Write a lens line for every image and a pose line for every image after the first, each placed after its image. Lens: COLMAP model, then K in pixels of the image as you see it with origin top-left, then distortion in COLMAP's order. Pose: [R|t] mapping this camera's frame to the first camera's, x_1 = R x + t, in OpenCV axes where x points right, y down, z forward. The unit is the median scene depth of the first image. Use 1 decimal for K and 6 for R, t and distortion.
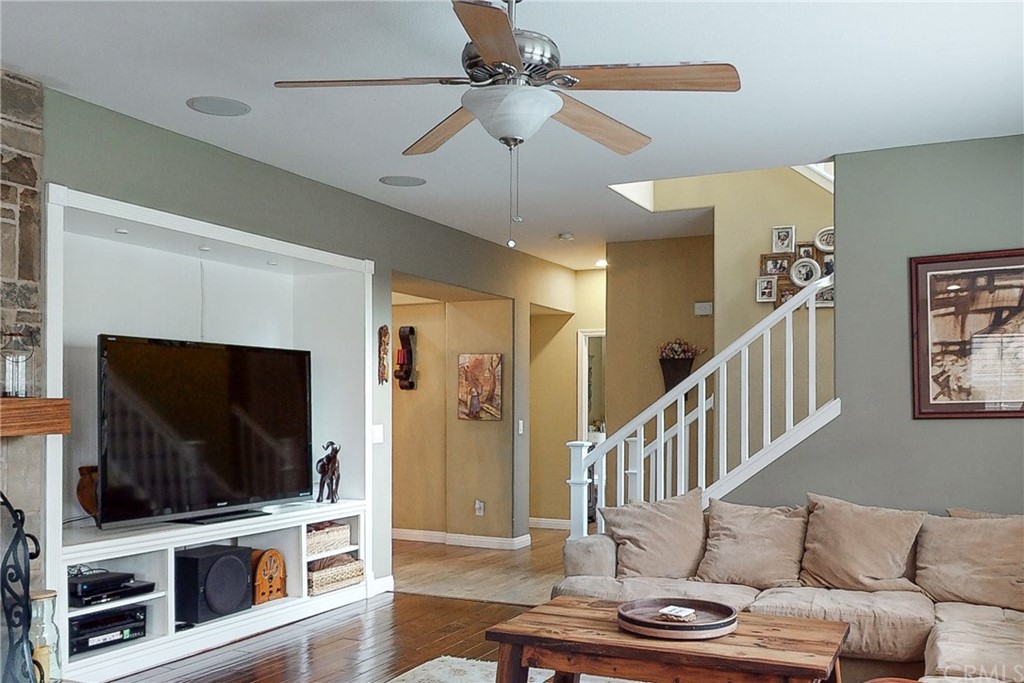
lens RADIAL K [[979.1, 0, 513.0], [0, 979.1, 345.4], [0, 0, 1]] dist [-0.010236, 0.000000]
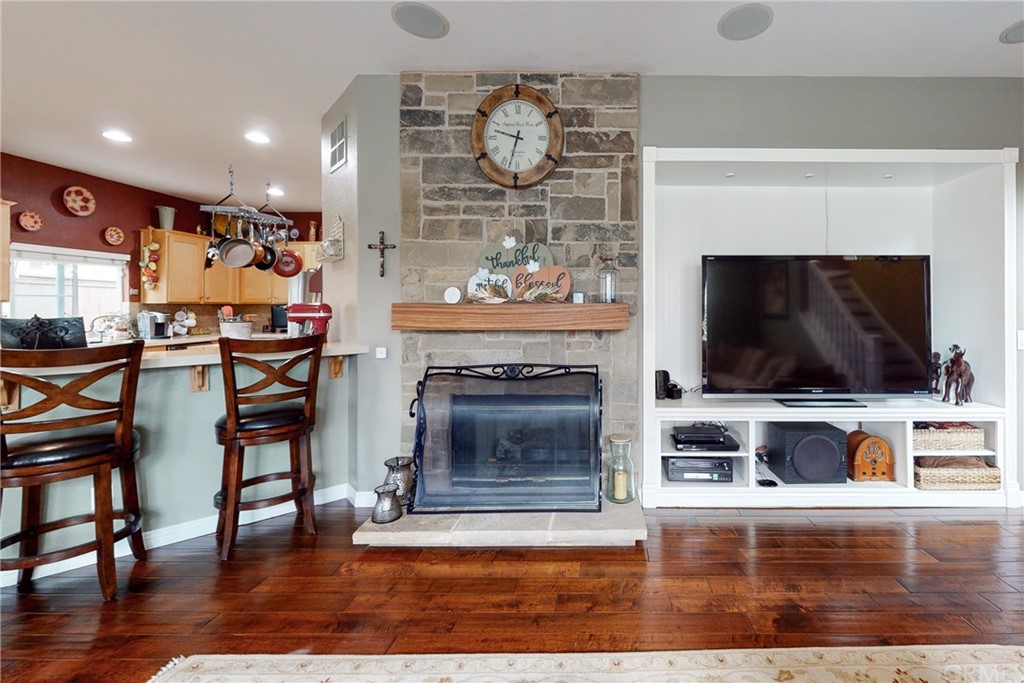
lens RADIAL K [[458.2, 0, 555.7], [0, 458.2, 341.3], [0, 0, 1]] dist [0.009194, -0.000003]
pose [[0.456523, 0.064025, -0.887405, 0.051794], [0.051970, 0.993785, 0.098436, 0.030539], [0.888192, -0.091057, 0.450359, 0.480452]]
